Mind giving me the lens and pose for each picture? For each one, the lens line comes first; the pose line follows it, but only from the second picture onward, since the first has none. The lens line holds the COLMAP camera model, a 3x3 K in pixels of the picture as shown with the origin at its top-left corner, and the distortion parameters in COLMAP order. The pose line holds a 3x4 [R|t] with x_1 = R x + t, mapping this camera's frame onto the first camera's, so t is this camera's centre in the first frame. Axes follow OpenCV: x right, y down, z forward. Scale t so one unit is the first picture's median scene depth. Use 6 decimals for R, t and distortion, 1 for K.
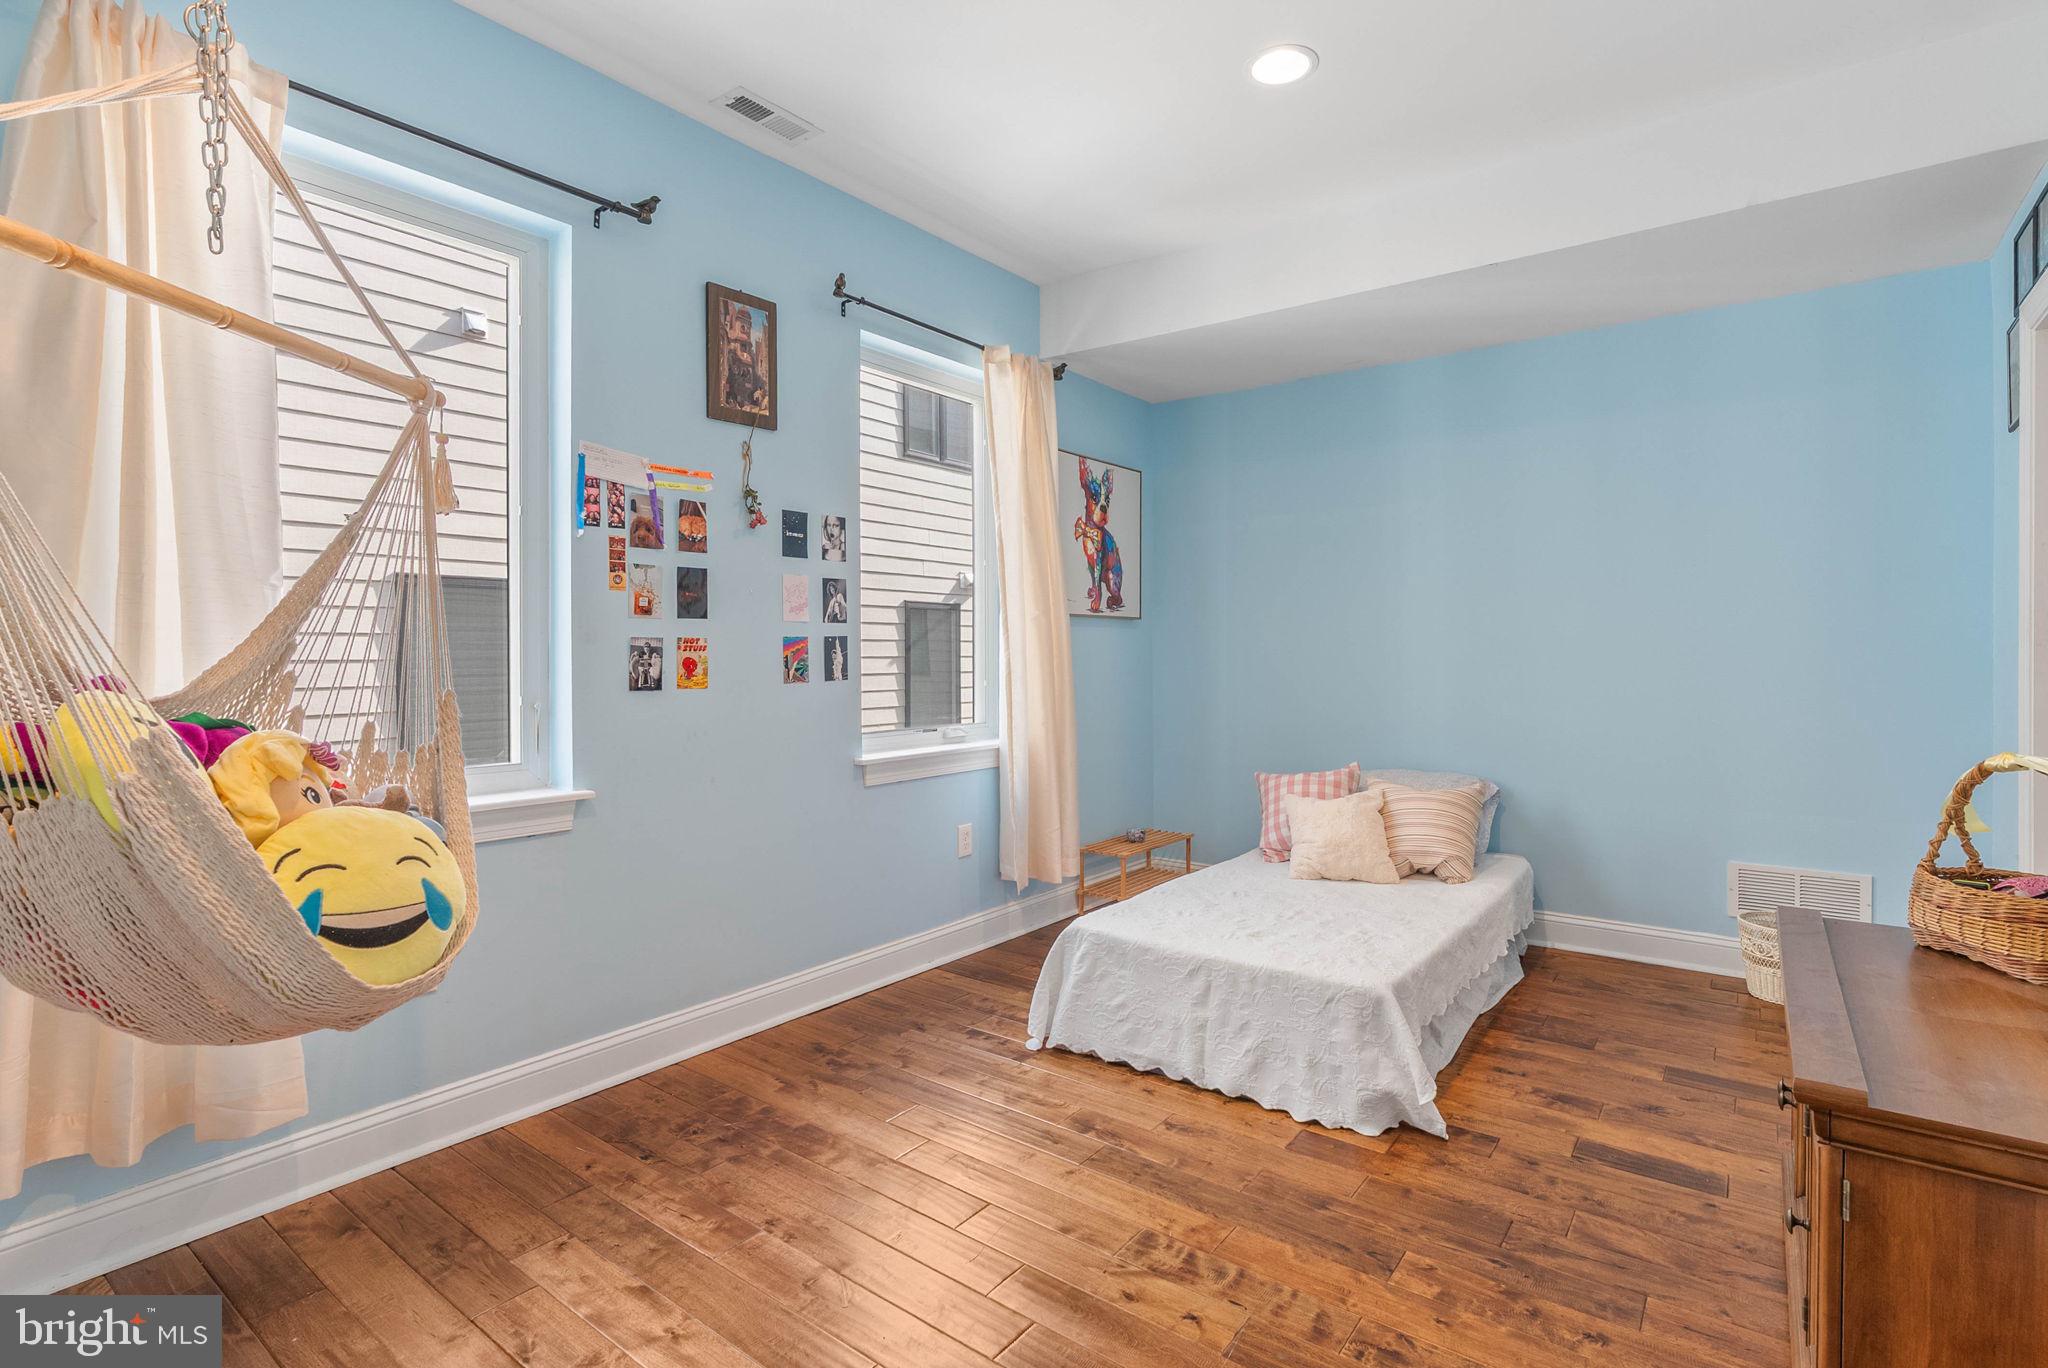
lens RADIAL K [[964.0, 0, 1024.0], [0, 964.0, 669.2], [0, 0, 1]] dist [-0.010000, 0.002615]
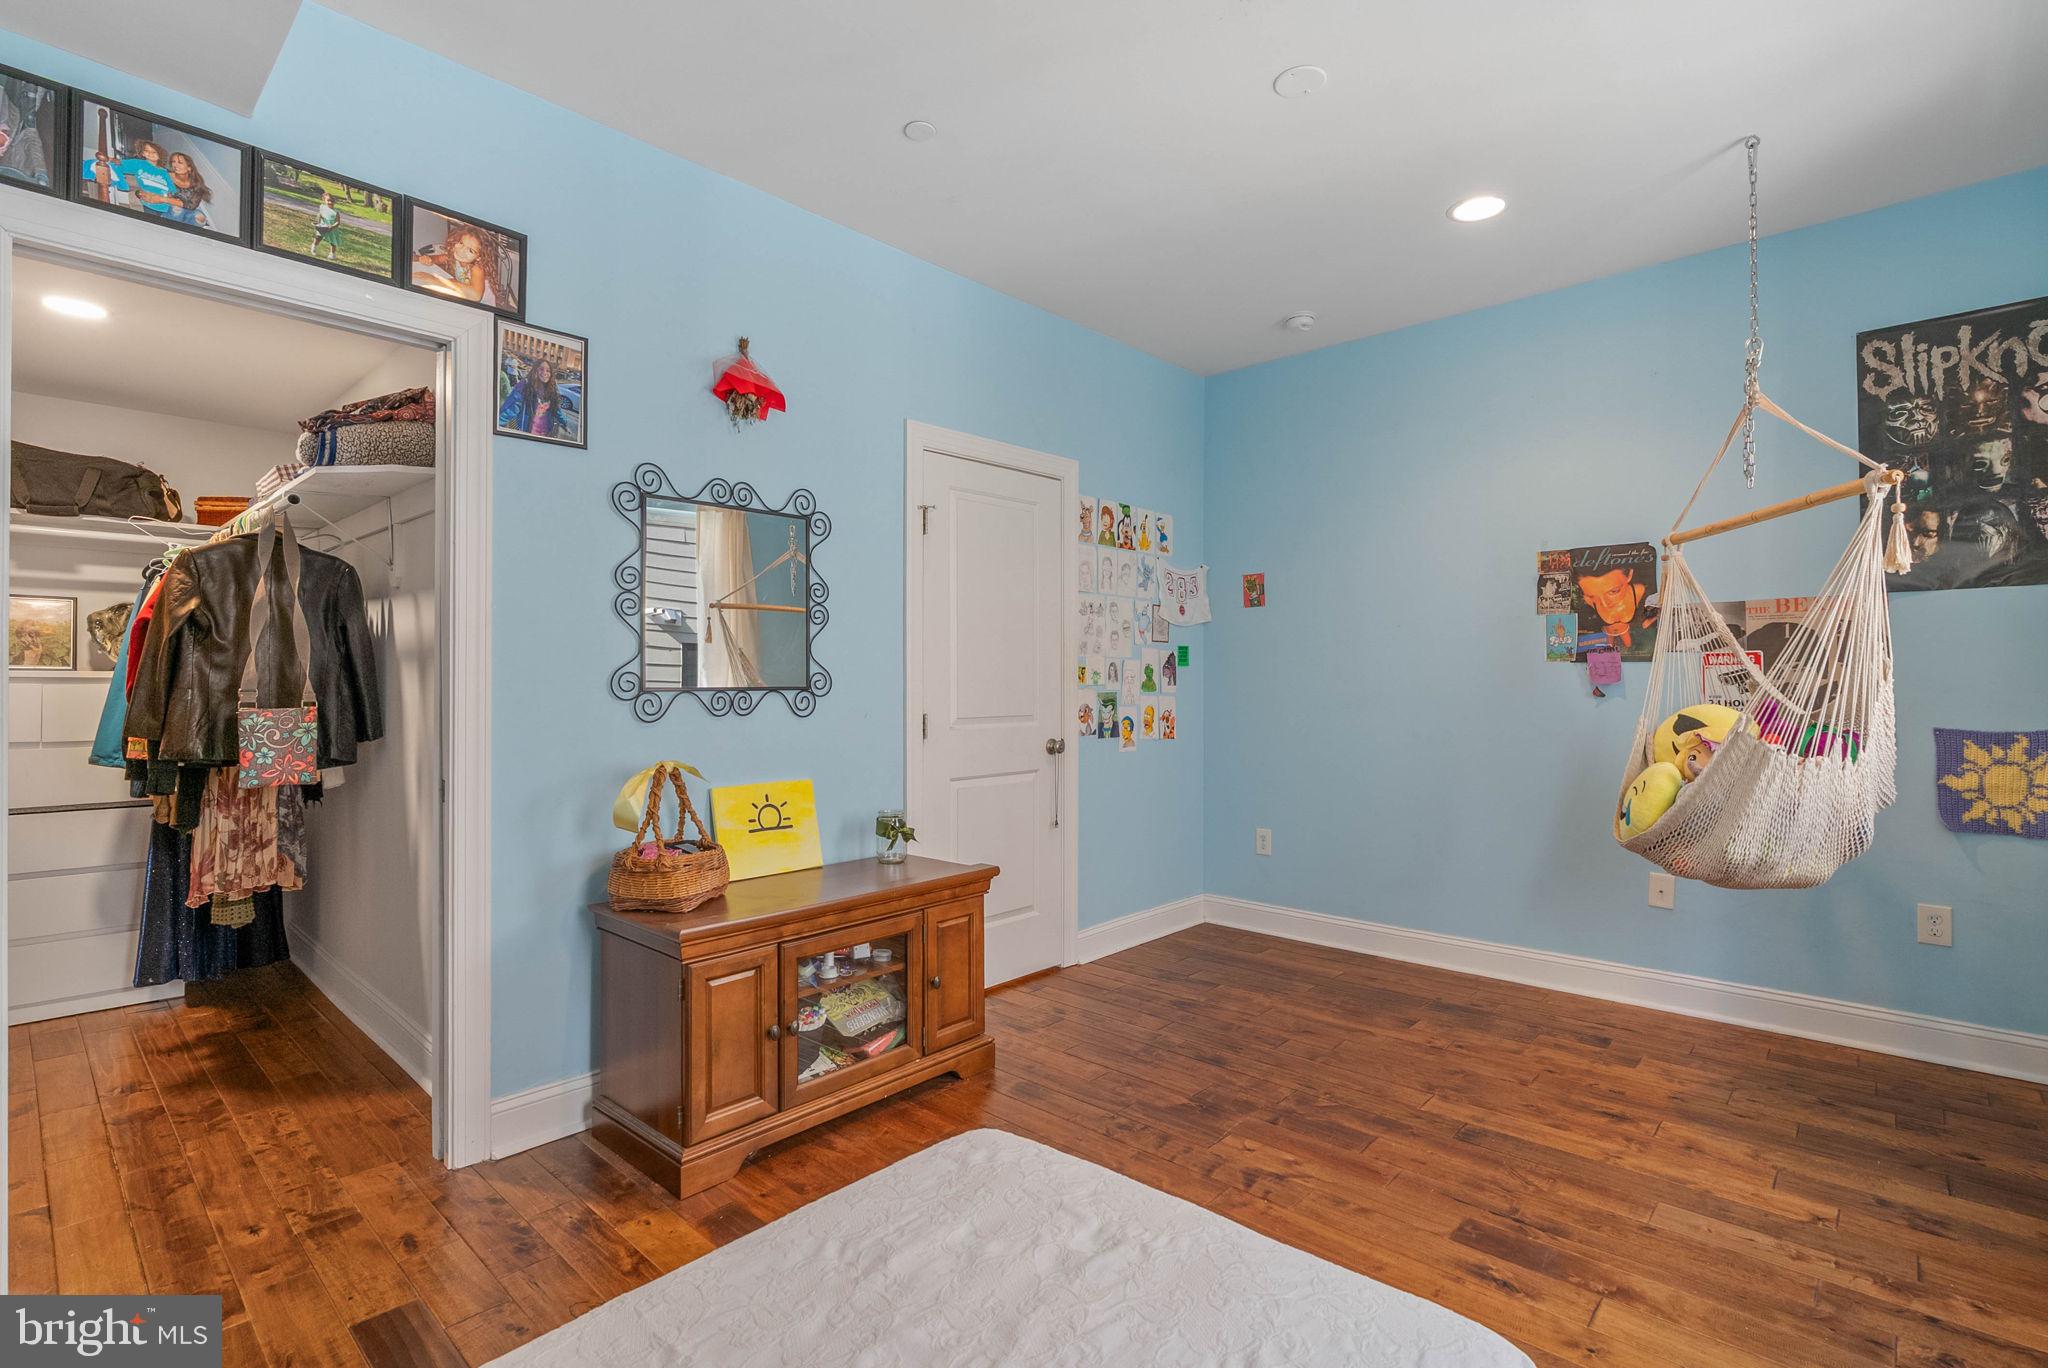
lens RADIAL K [[964.0, 0, 1024.9], [0, 964.0, 679.6], [0, 0, 1]] dist [-0.010000, 0.002615]
pose [[-0.996357, 0.002574, 0.085247, 0.329180], [0.003782, 0.999895, 0.014015, -0.045663], [-0.085202, 0.014286, -0.996261, 2.090884]]
